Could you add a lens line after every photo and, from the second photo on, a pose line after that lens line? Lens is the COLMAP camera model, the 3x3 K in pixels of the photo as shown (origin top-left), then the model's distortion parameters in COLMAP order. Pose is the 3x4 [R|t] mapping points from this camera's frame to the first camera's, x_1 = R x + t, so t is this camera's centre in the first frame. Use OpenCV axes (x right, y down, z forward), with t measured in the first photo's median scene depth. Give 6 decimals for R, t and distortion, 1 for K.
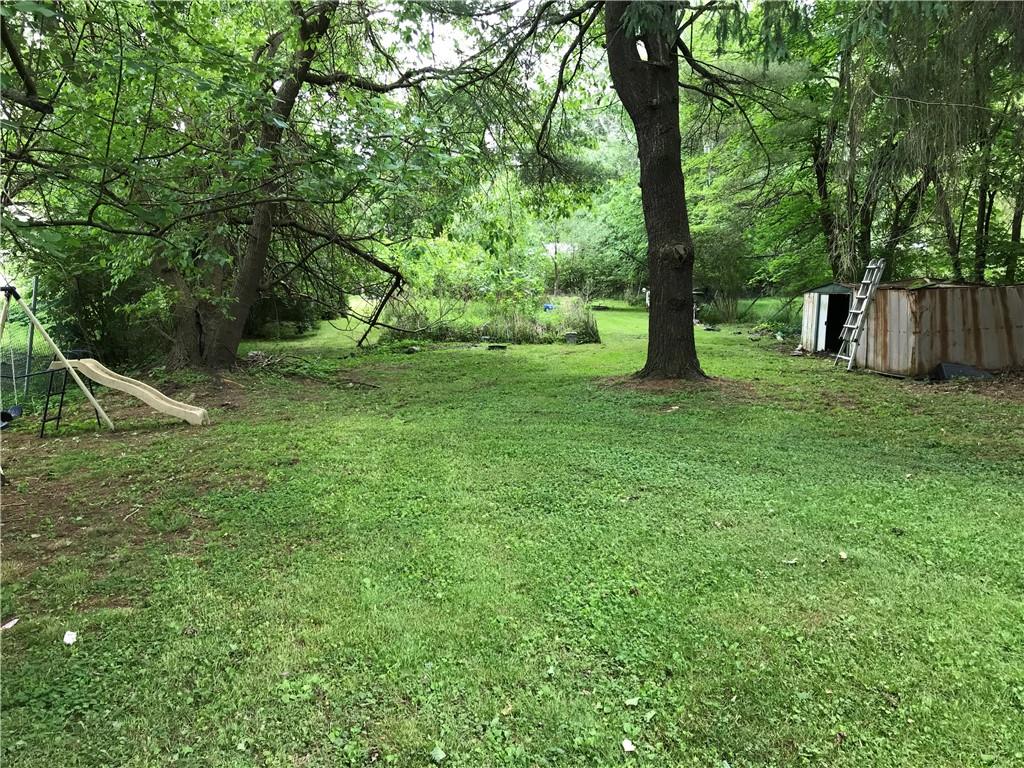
lens RADIAL K [[849.9, 0, 512.0], [0, 849.9, 384.0], [0, 0, 1]] dist [-0.004607, -0.000411]
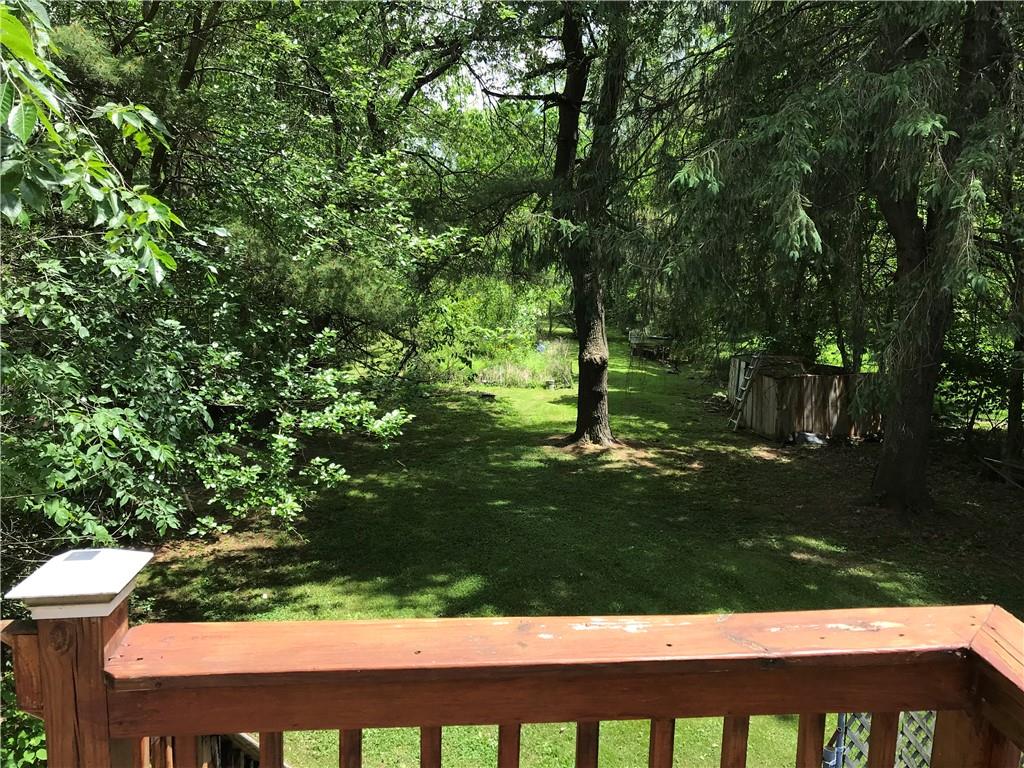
lens RADIAL K [[849.9, 0, 512.0], [0, 849.9, 384.0], [0, 0, 1]] dist [-0.004607, -0.000411]
pose [[0.998996, 0.031248, -0.032089, 0.078254], [-0.030719, 0.999386, 0.016859, -0.108783], [0.032596, -0.015856, 0.999343, -0.407685]]
